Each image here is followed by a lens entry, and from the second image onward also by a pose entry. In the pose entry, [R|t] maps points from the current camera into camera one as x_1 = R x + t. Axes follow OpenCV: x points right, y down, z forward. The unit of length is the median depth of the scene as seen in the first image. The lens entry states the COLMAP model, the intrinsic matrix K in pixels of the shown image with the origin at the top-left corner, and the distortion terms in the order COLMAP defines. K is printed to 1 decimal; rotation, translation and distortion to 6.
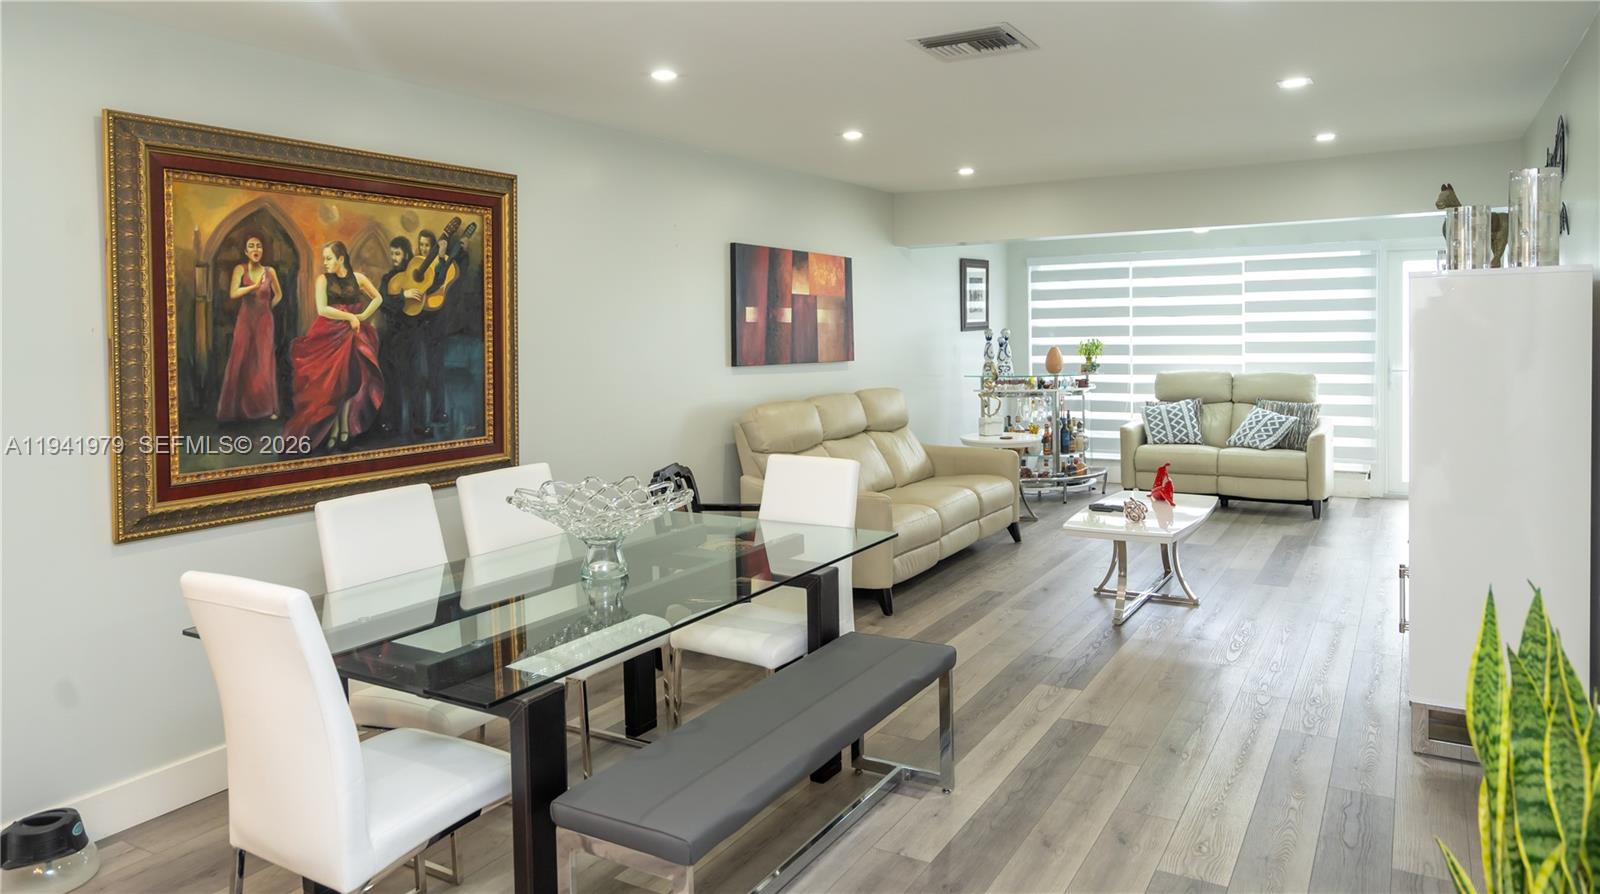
lens RADIAL K [[1008.3, 0, 781.4], [0, 1008.3, 341.0], [0, 0, 1]] dist [-0.003451, -0.001671]
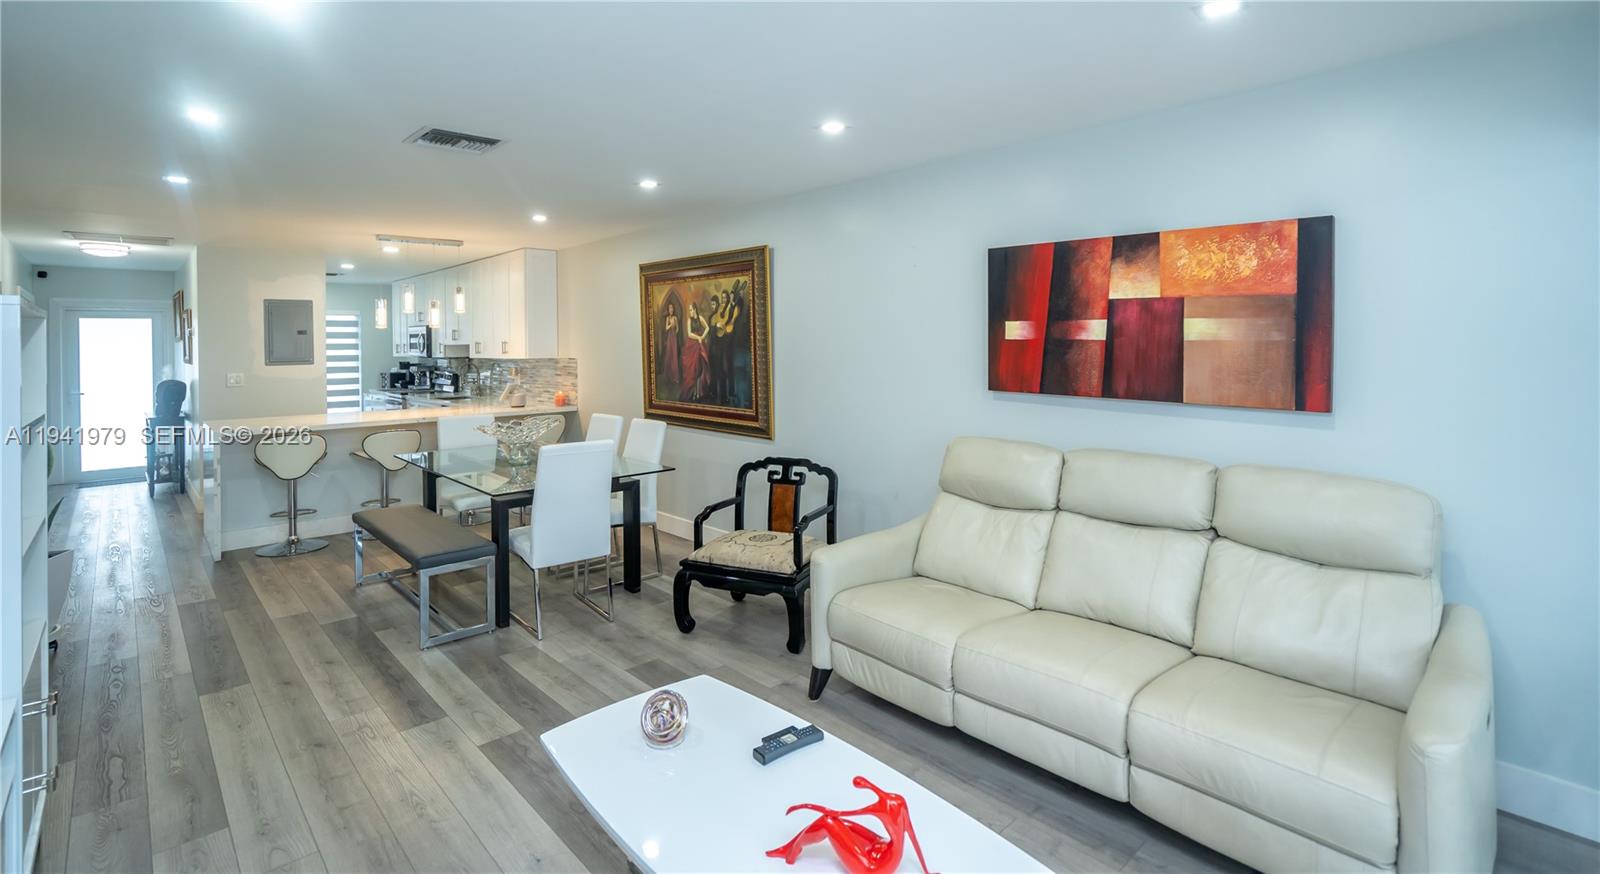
lens RADIAL K [[712.9, 0, 837.6], [0, 712.9, 350.3], [0, 0, 1]] dist [-0.024218, 0.001880]
pose [[-0.218777, 0.028970, -0.975345, 0.457016], [-0.004383, 0.999520, 0.030671, -0.021871], [0.975765, 0.010985, -0.218545, 0.788538]]
